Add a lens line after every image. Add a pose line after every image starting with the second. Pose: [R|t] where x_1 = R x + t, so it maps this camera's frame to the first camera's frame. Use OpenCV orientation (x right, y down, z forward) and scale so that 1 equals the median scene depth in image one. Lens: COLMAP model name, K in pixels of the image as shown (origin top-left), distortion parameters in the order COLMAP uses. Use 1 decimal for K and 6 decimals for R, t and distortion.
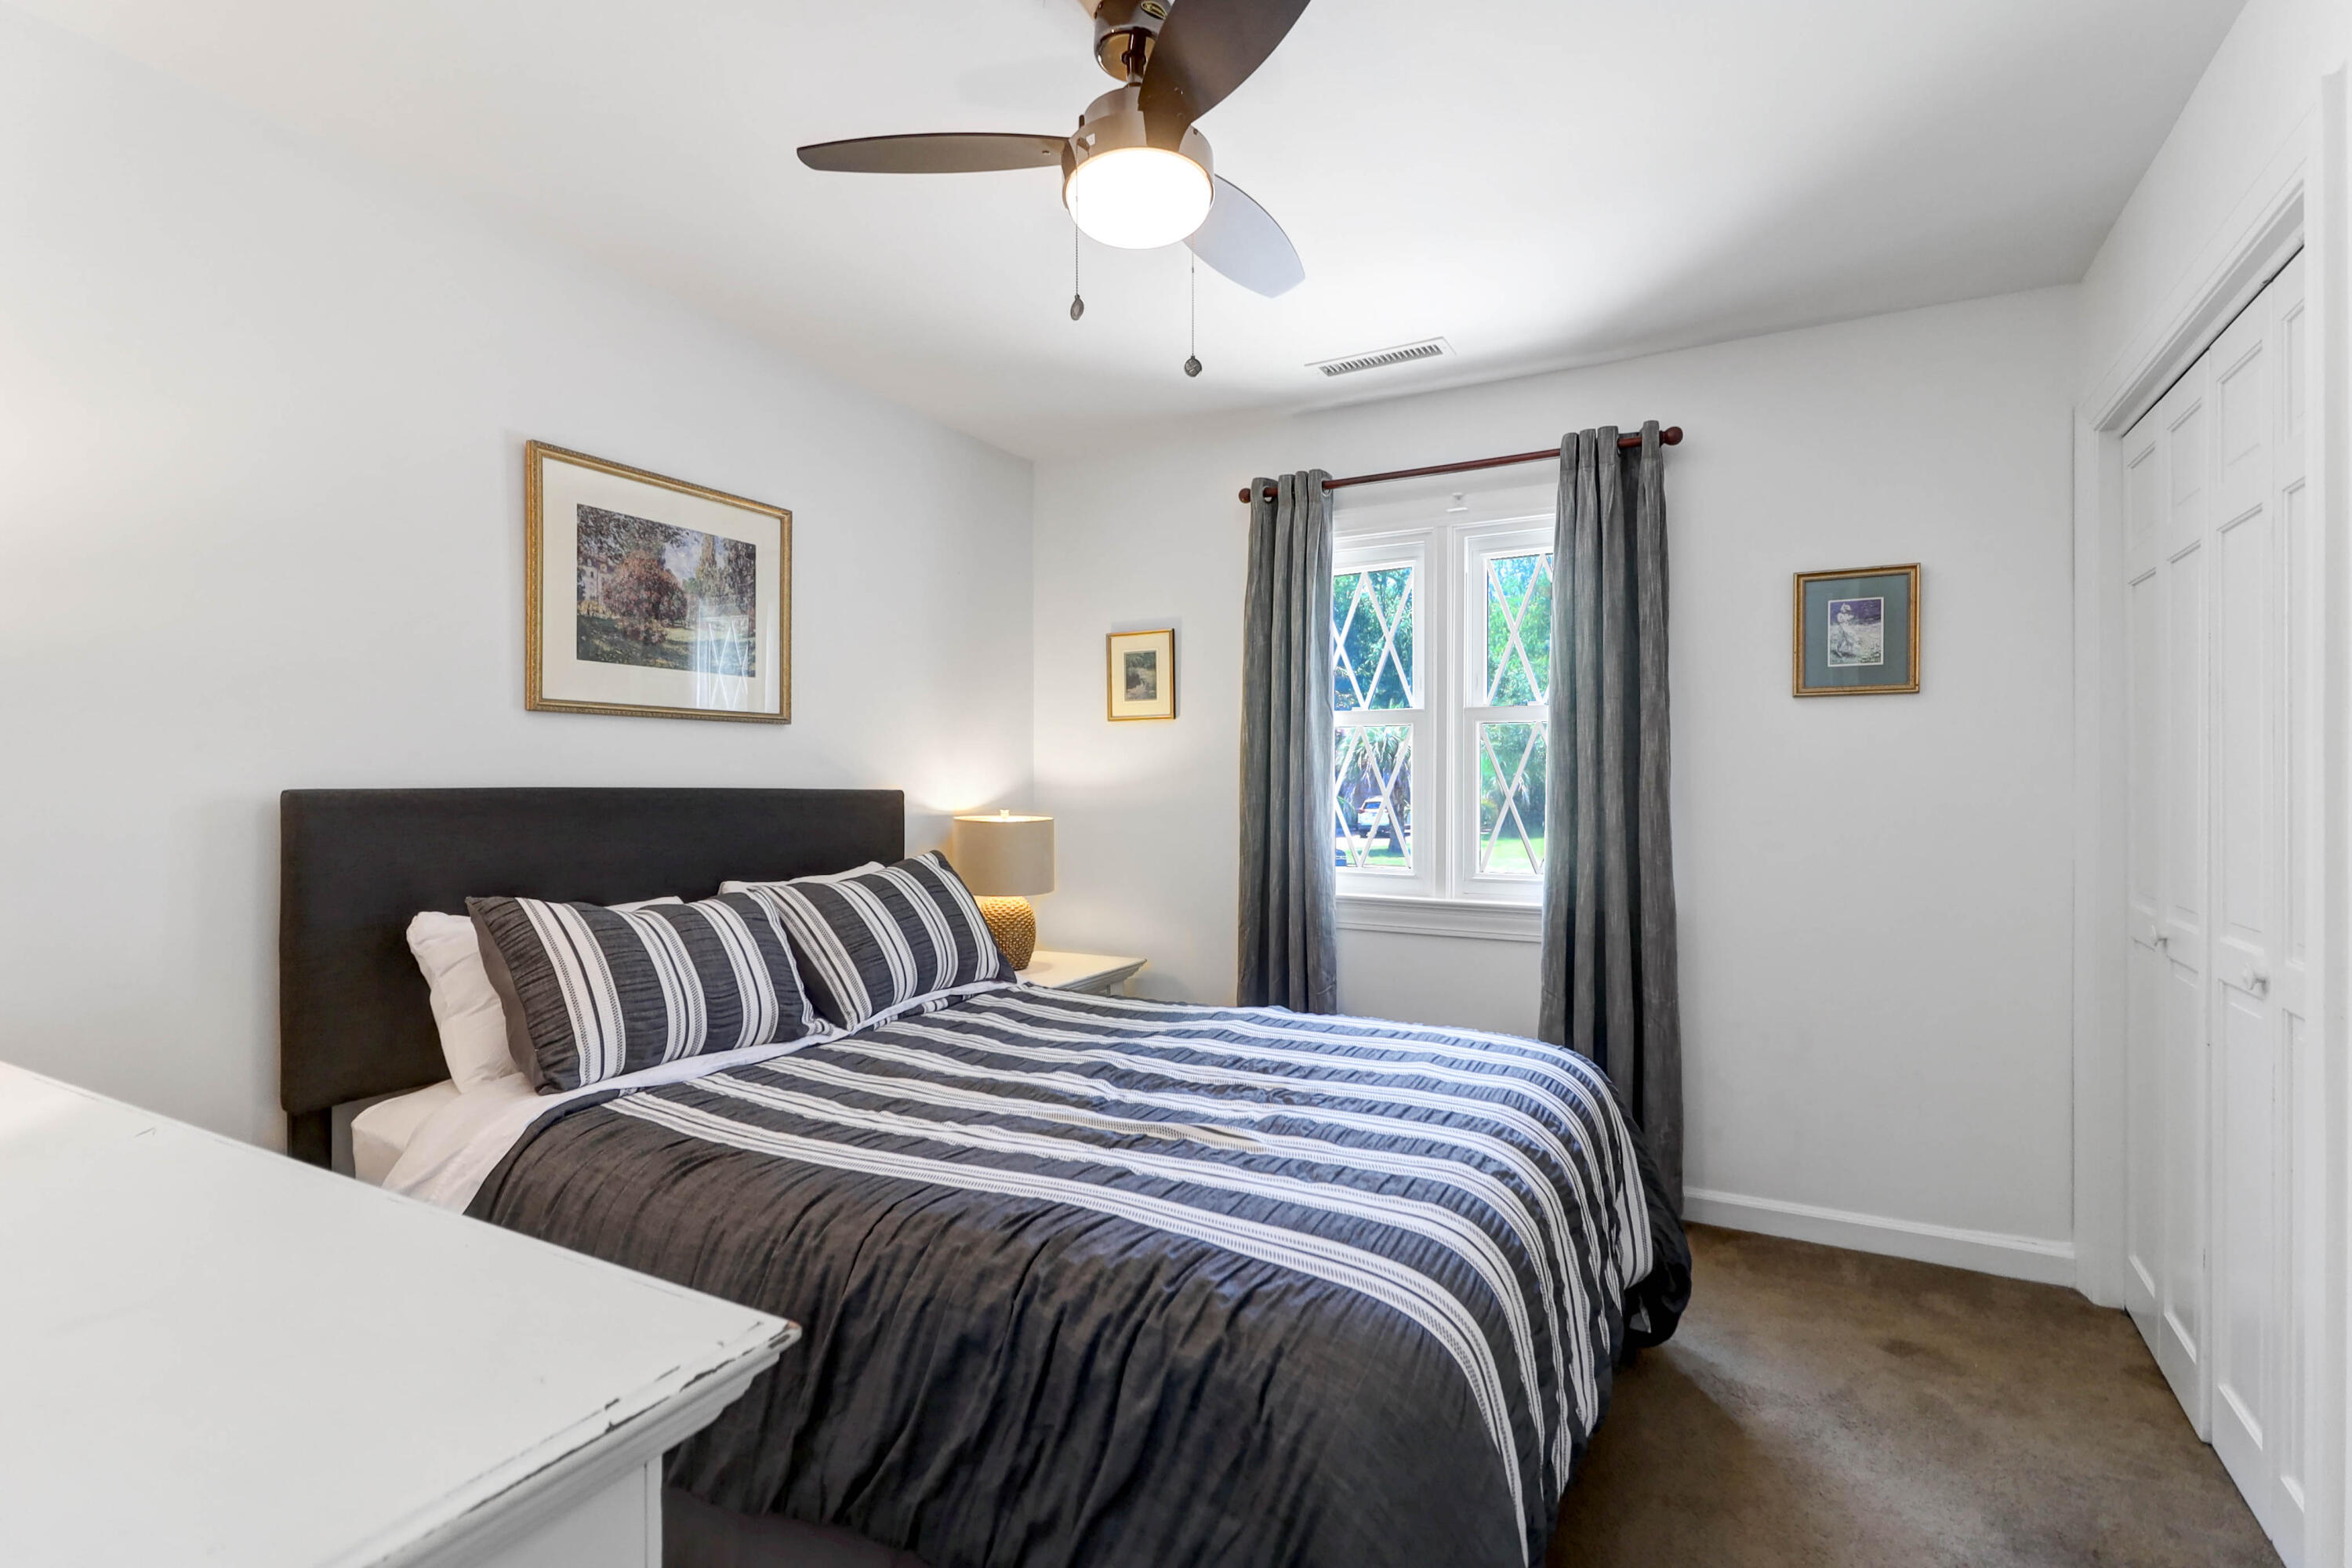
lens RADIAL K [[1112.6, 0, 1178.4], [0, 1112.6, 781.1], [0, 0, 1]] dist [0.002715, 0.000129]
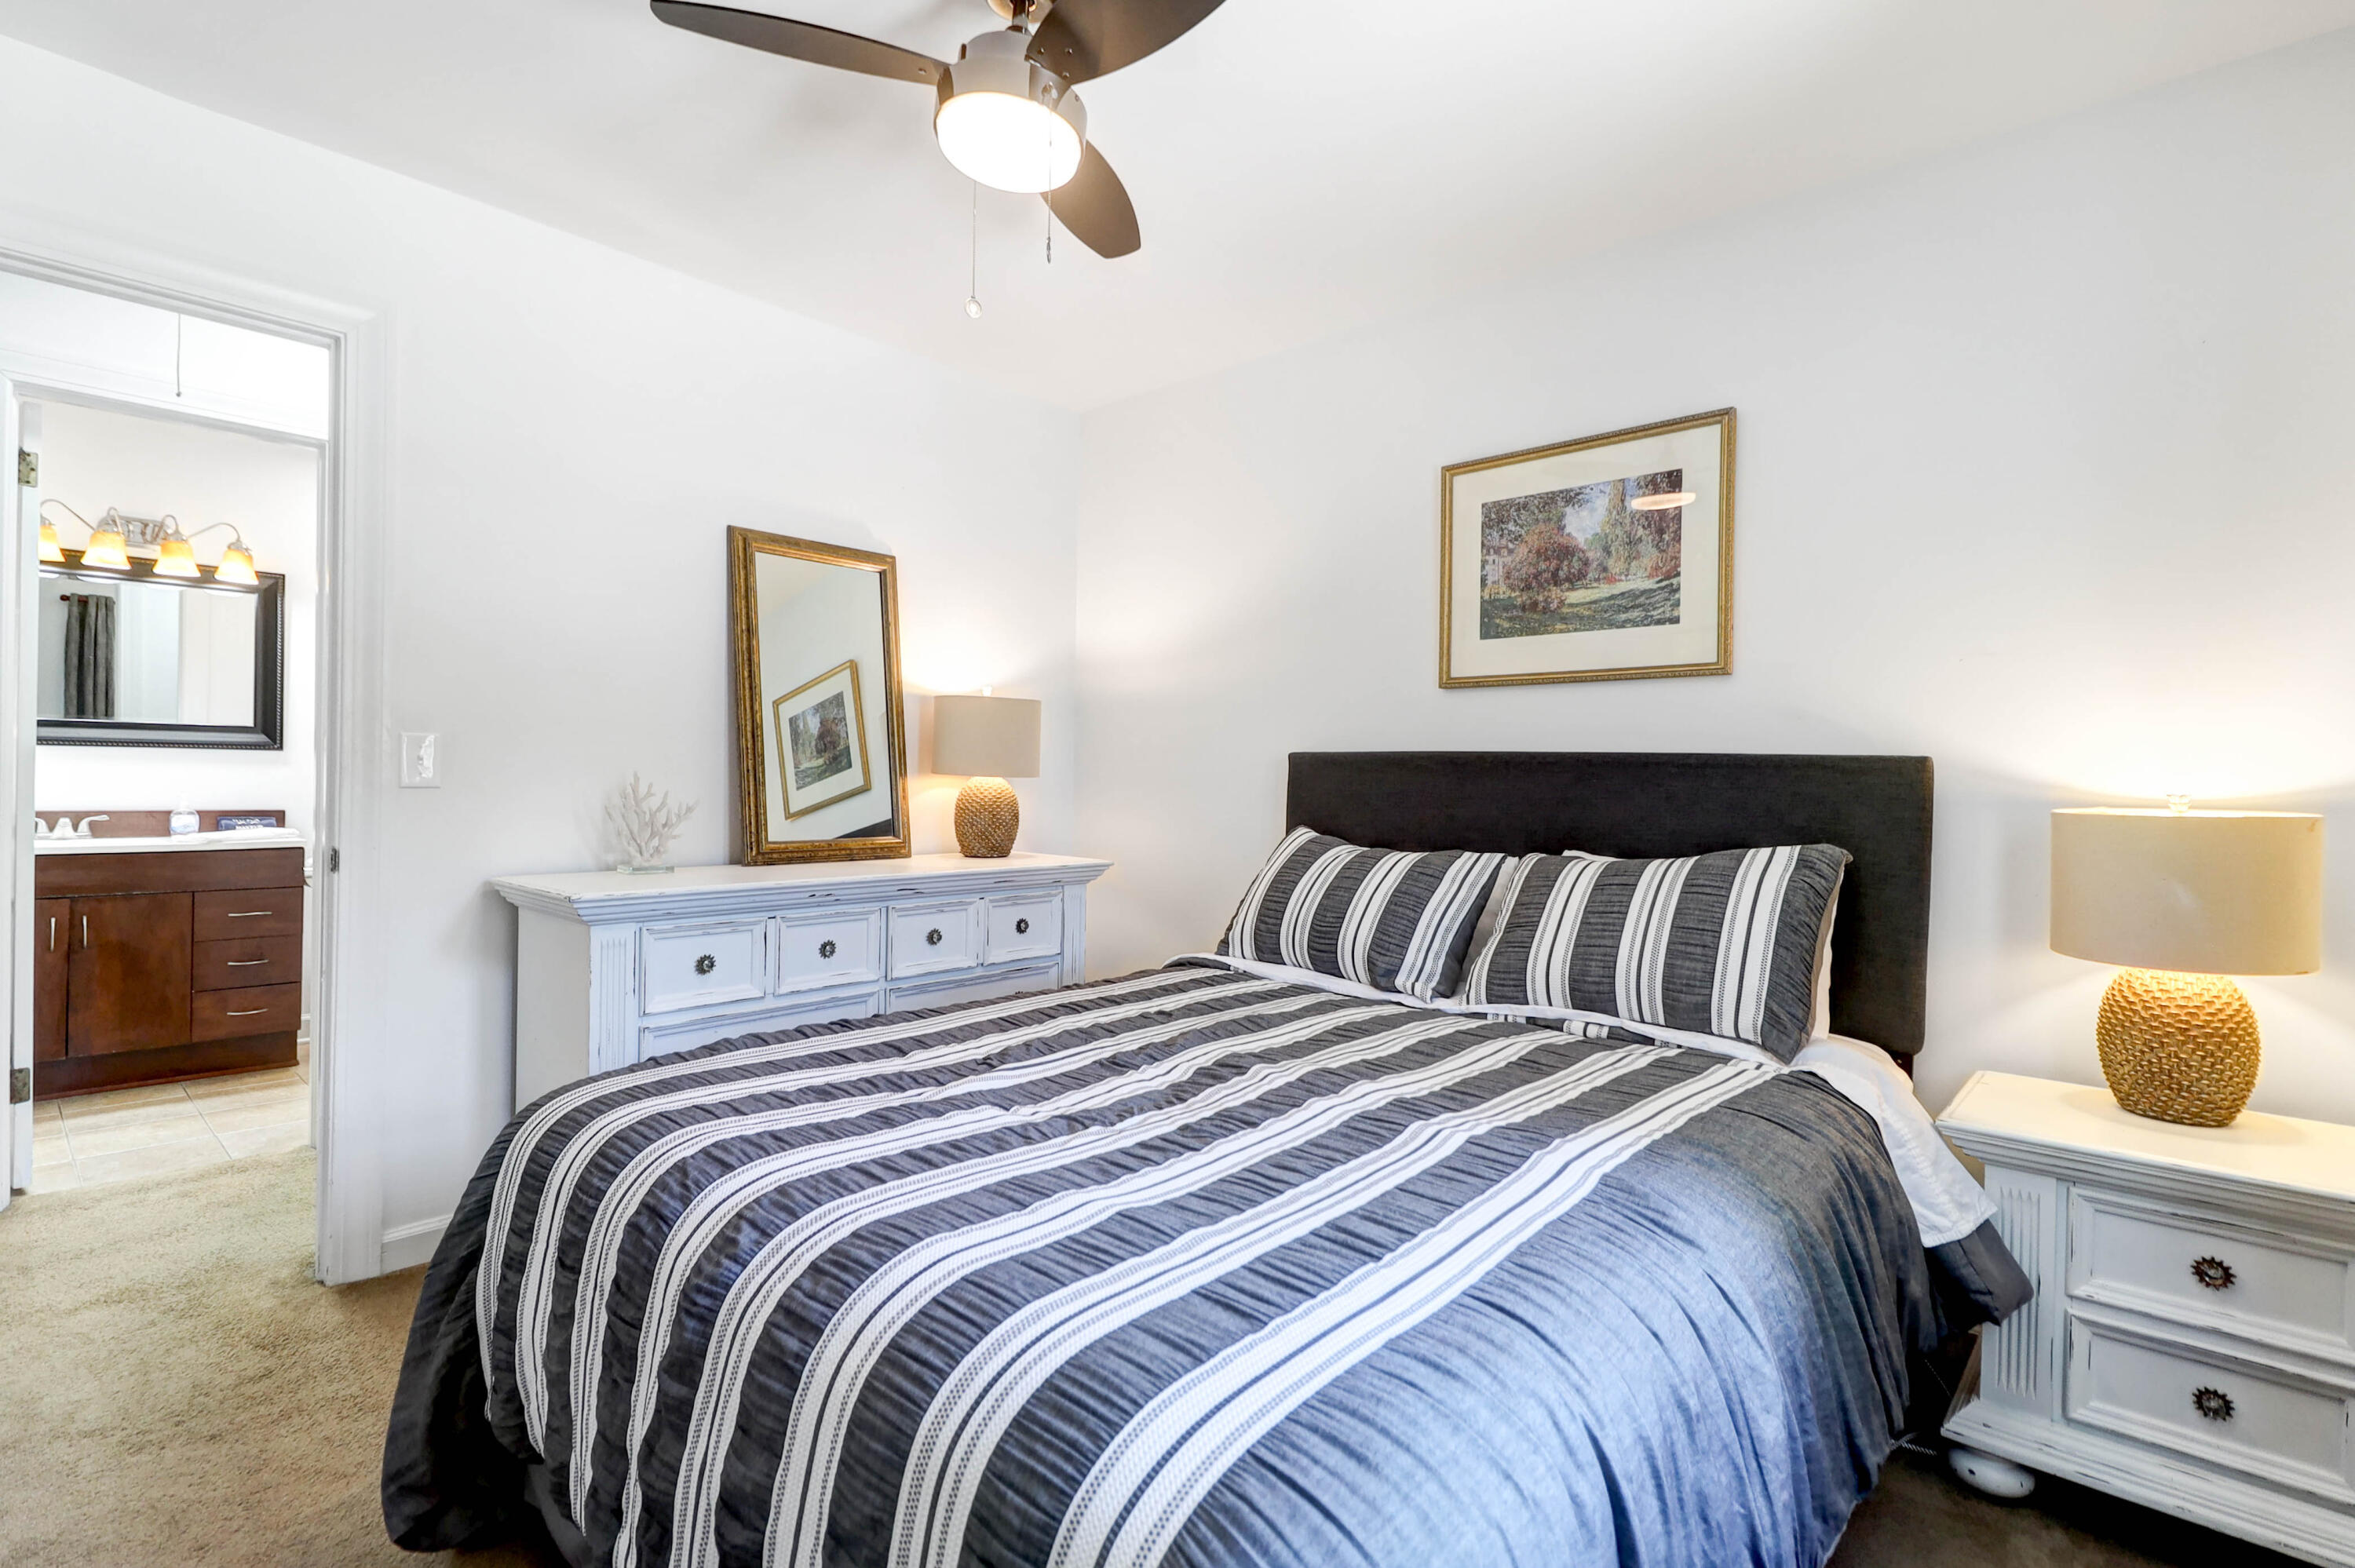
lens RADIAL K [[1113.9, 0, 1187.3], [0, 1113.9, 777.2], [0, 0, 1]] dist [0.002715, 0.000129]
pose [[-0.263861, 0.002995, -0.964556, 0.621220], [-0.012797, 0.999896, 0.006606, 0.027581], [0.964476, 0.014086, -0.263795, 0.974319]]
